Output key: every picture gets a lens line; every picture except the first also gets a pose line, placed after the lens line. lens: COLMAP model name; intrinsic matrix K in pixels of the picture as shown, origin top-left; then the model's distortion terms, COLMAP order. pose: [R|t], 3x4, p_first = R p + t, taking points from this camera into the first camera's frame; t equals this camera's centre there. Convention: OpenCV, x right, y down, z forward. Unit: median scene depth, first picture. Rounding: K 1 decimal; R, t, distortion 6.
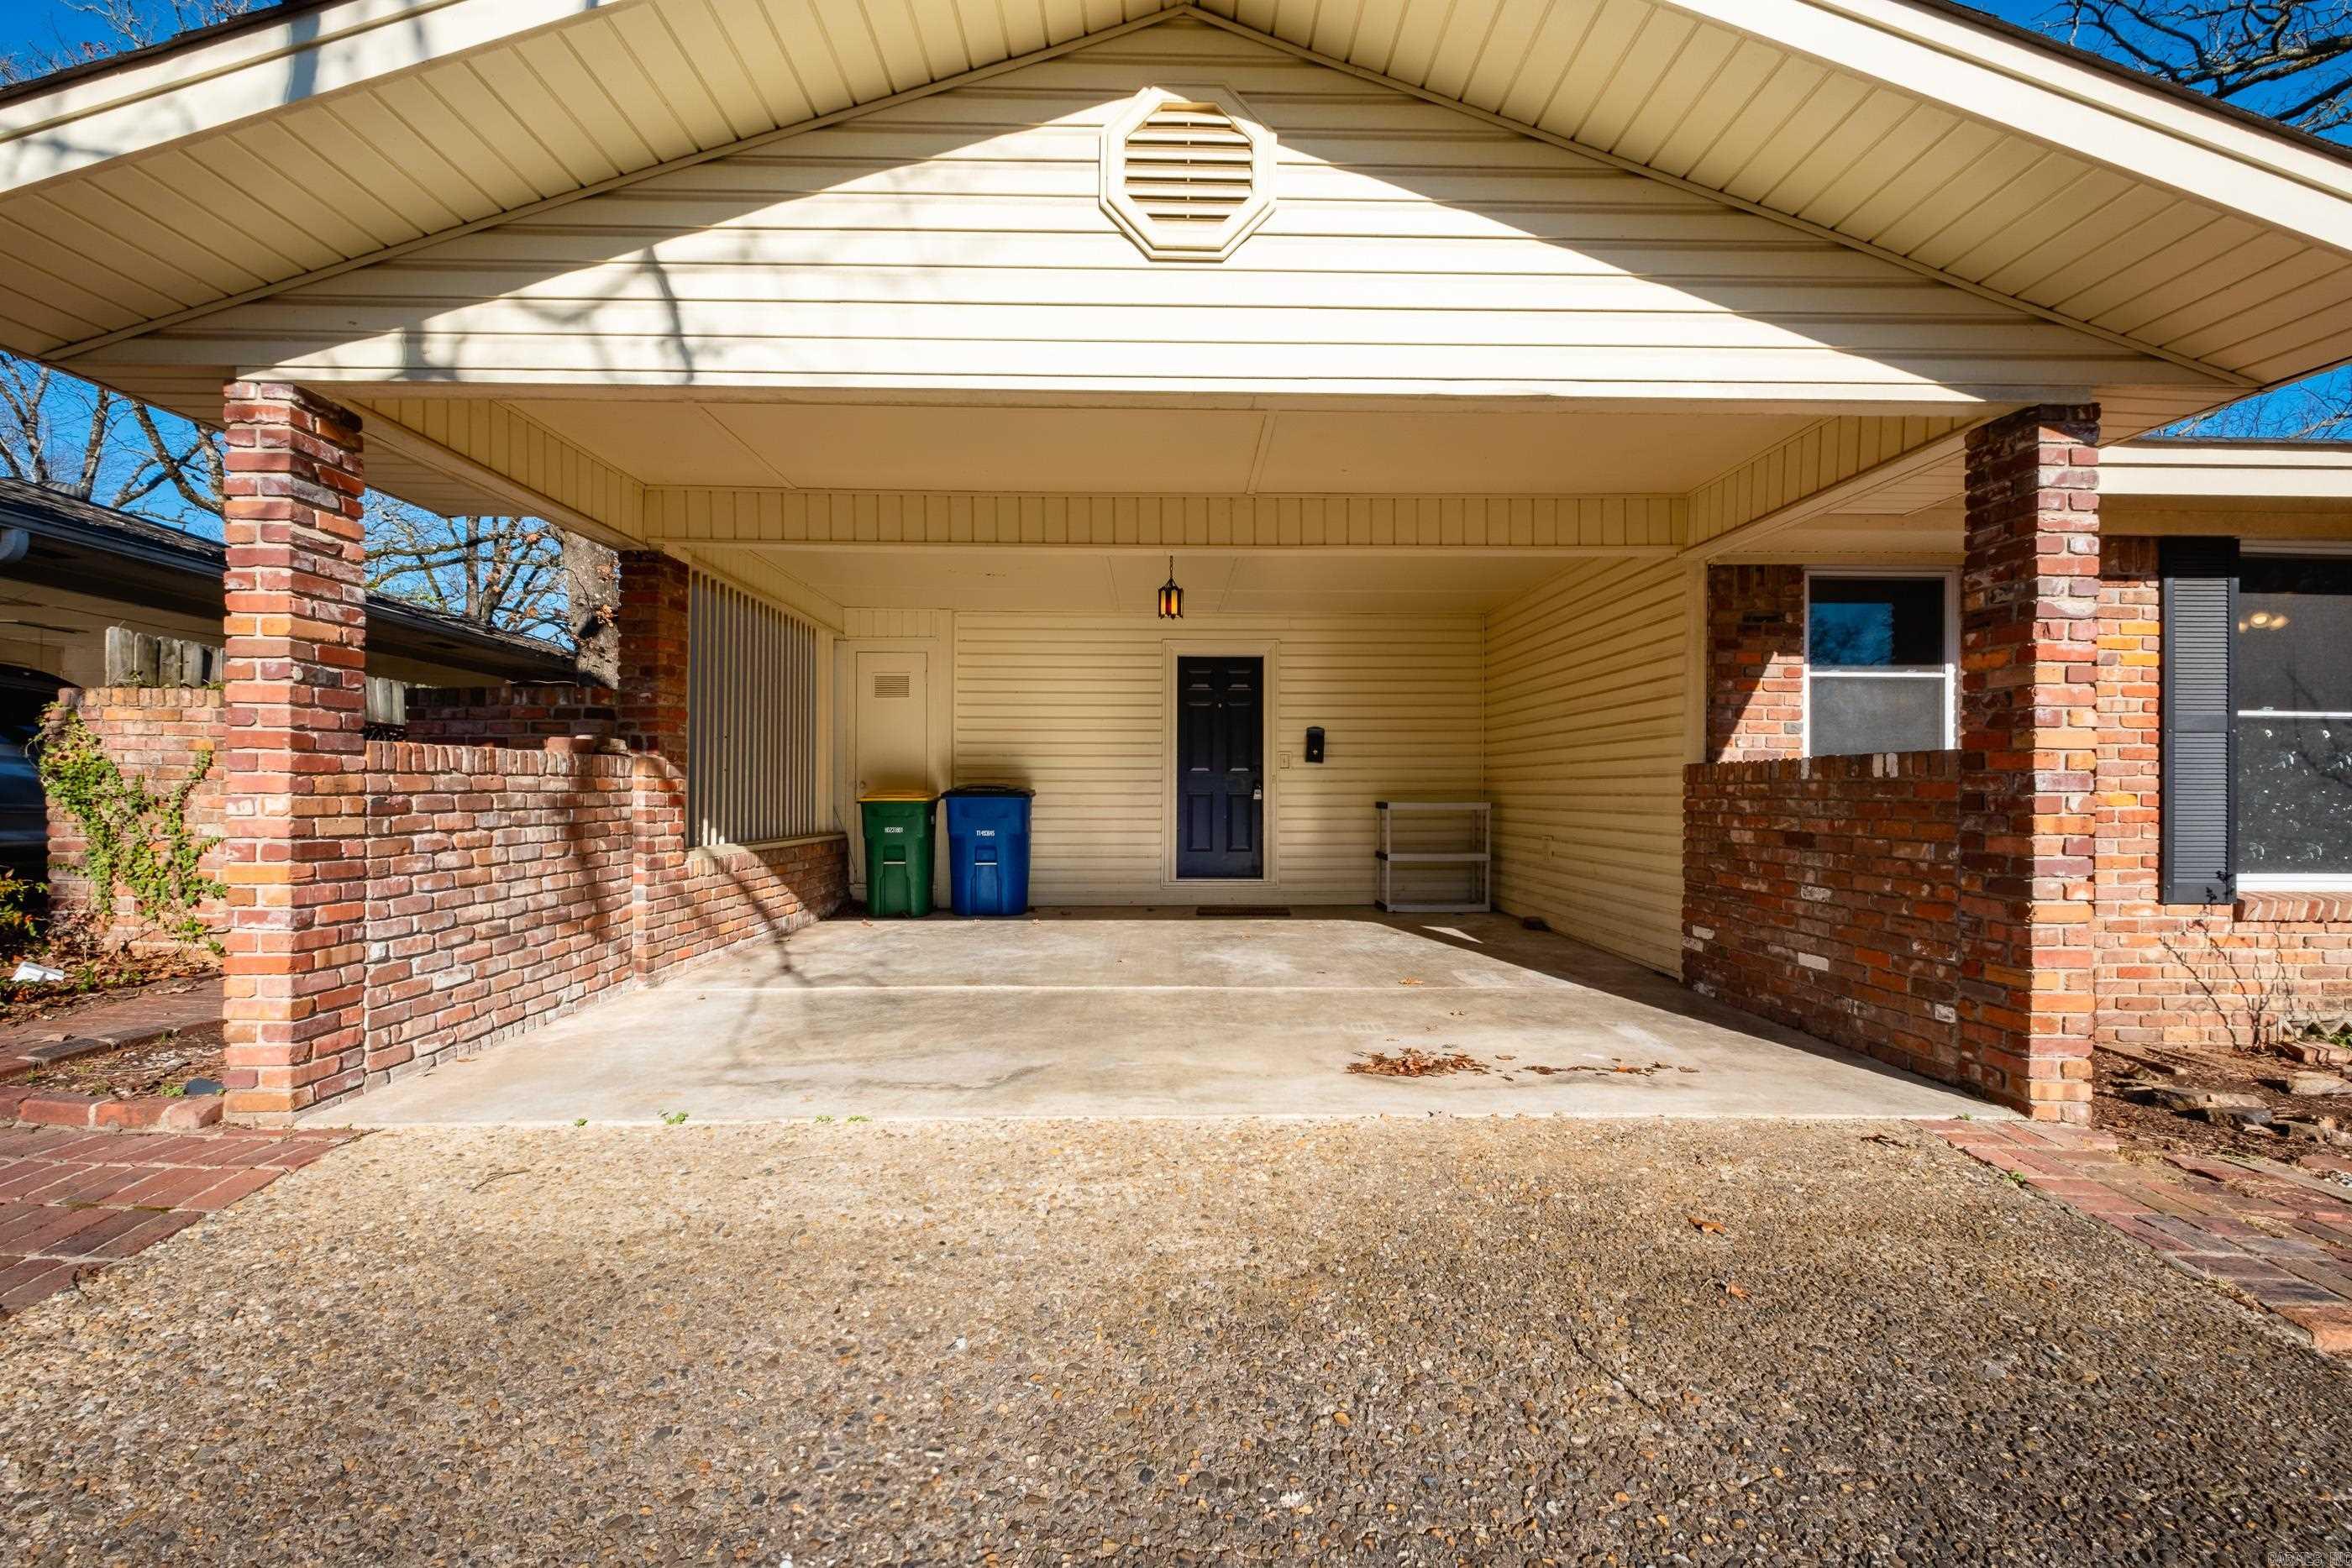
lens RADIAL K [[962.2, 0, 1178.8], [0, 962.2, 779.1], [0, 0, 1]] dist [-0.002368, -0.000215]
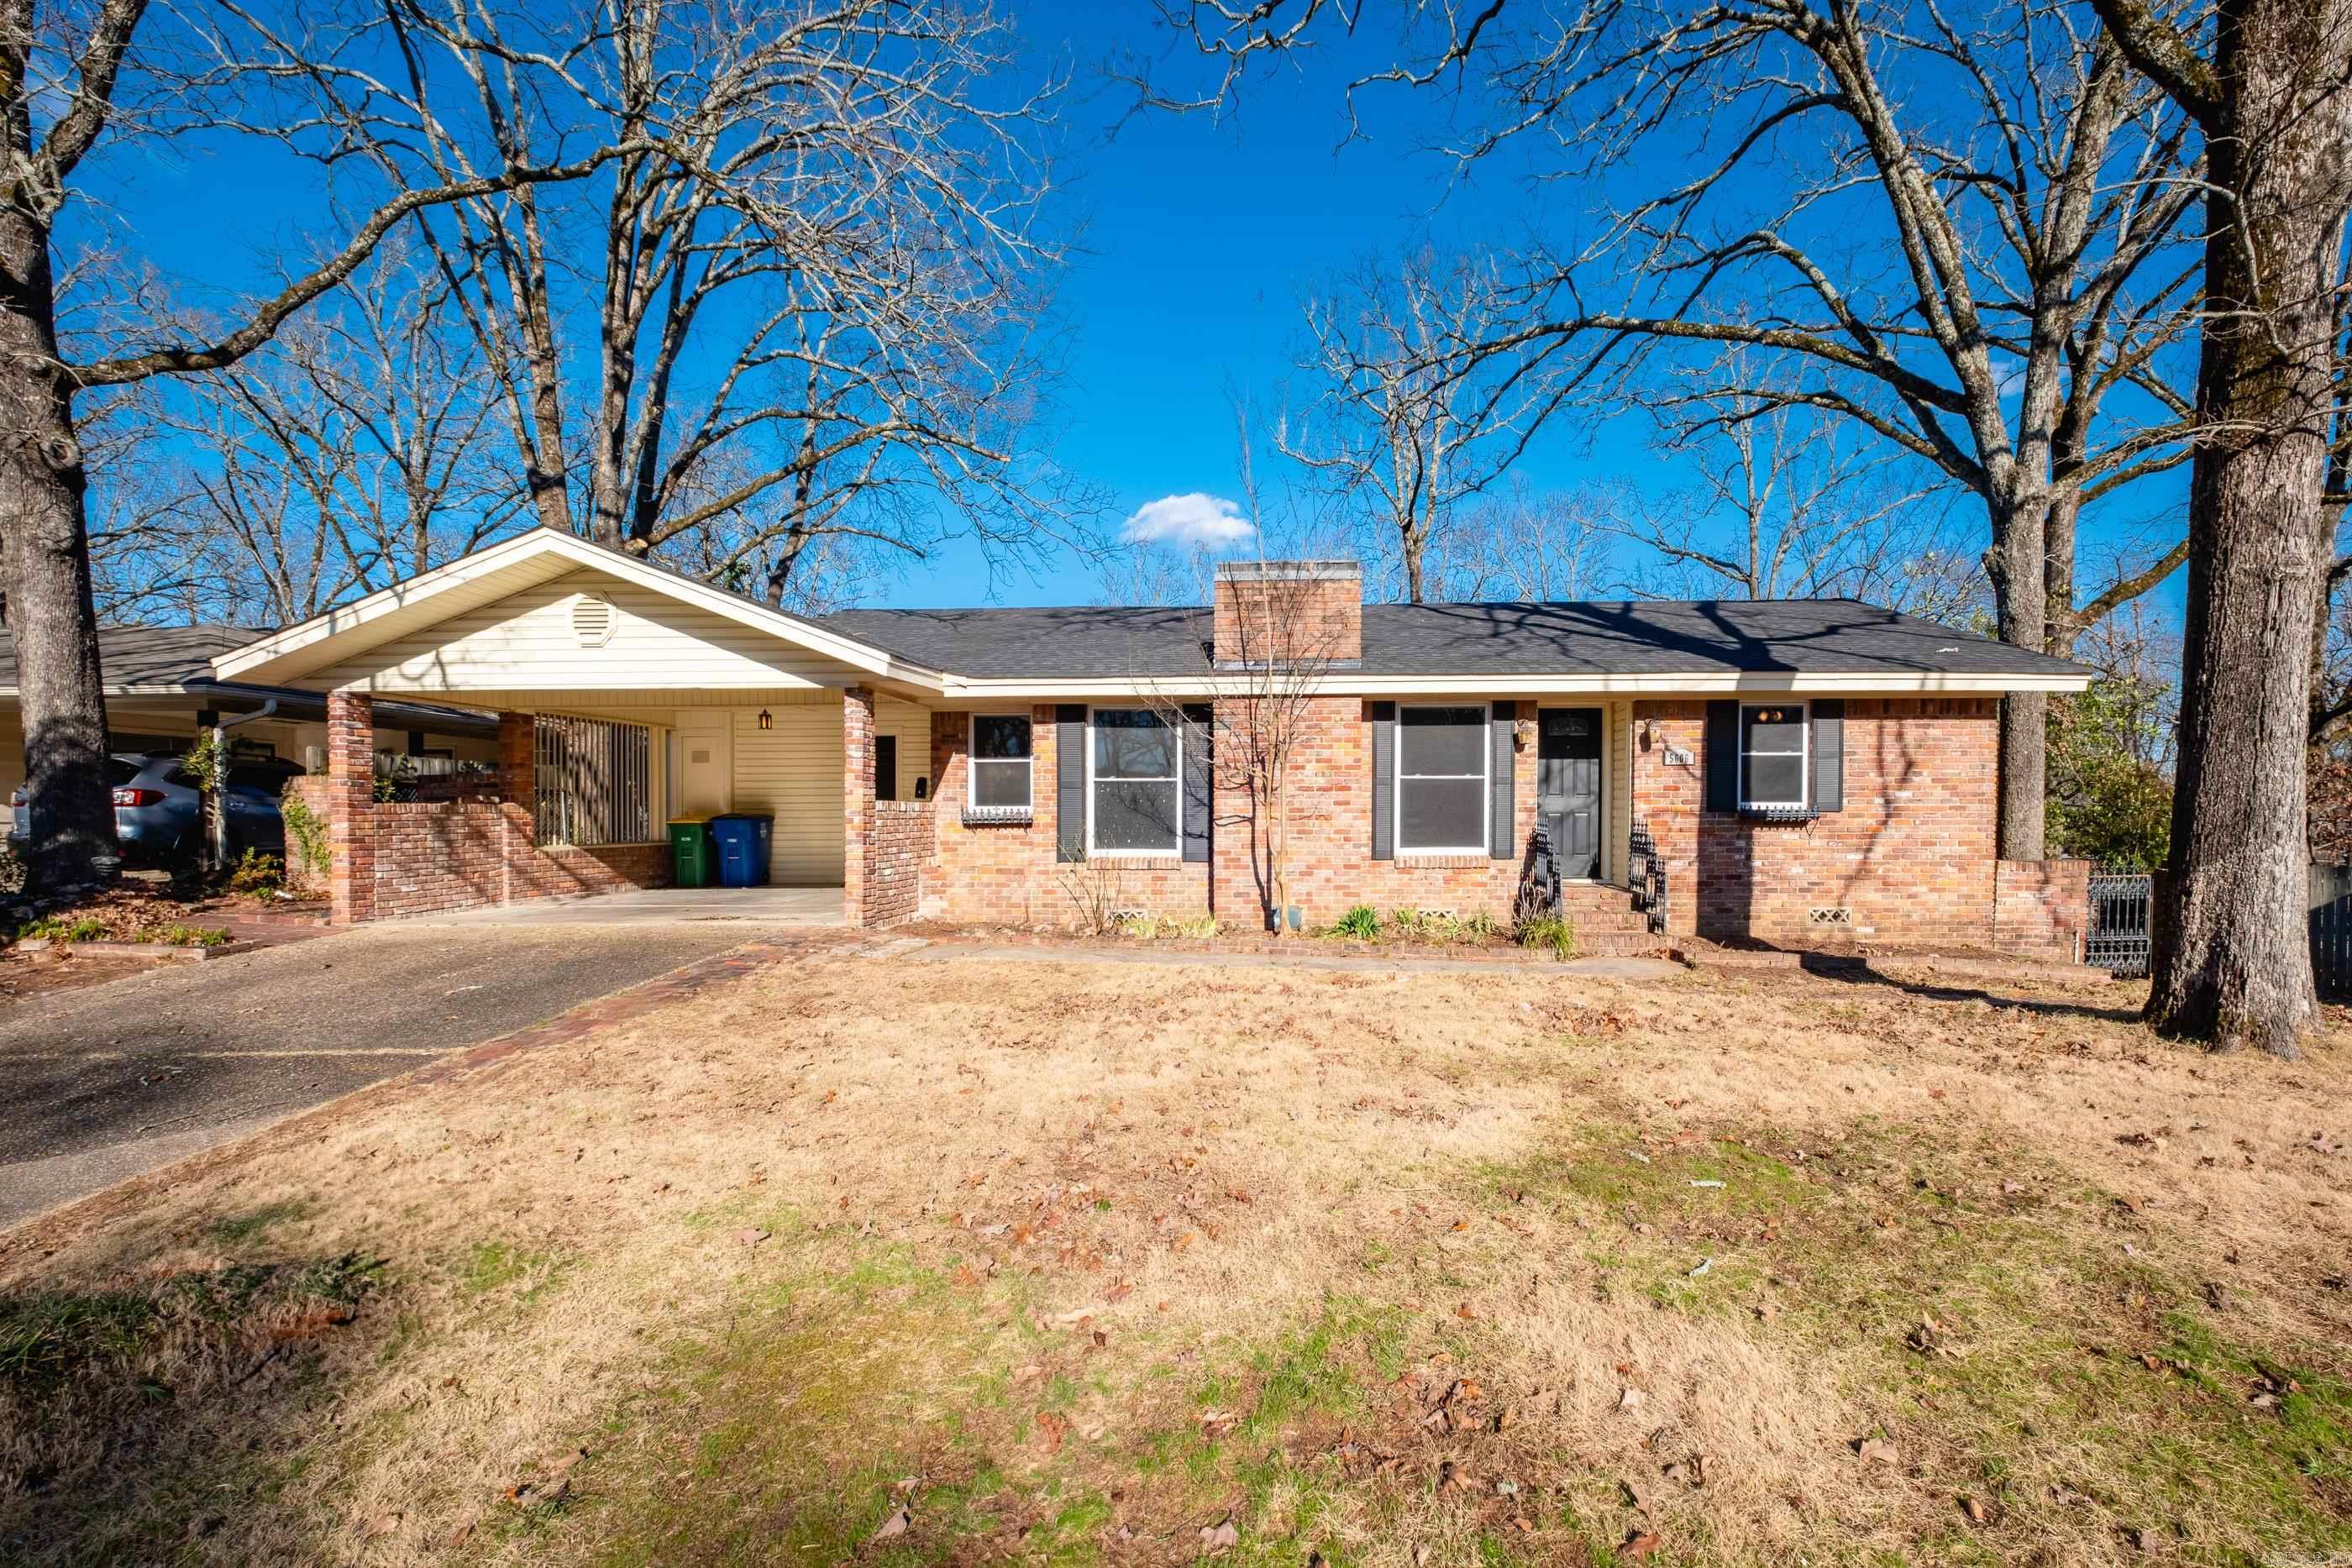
lens RADIAL K [[1015.9, 0, 1183.8], [0, 1015.9, 816.3], [0, 0, 1]] dist [-0.000282, -0.000051]
pose [[0.988487, -0.008628, -0.151061, 2.146524], [0.011588, 0.999758, 0.018722, -0.031932], [0.150863, -0.020257, 0.988347, -1.761297]]
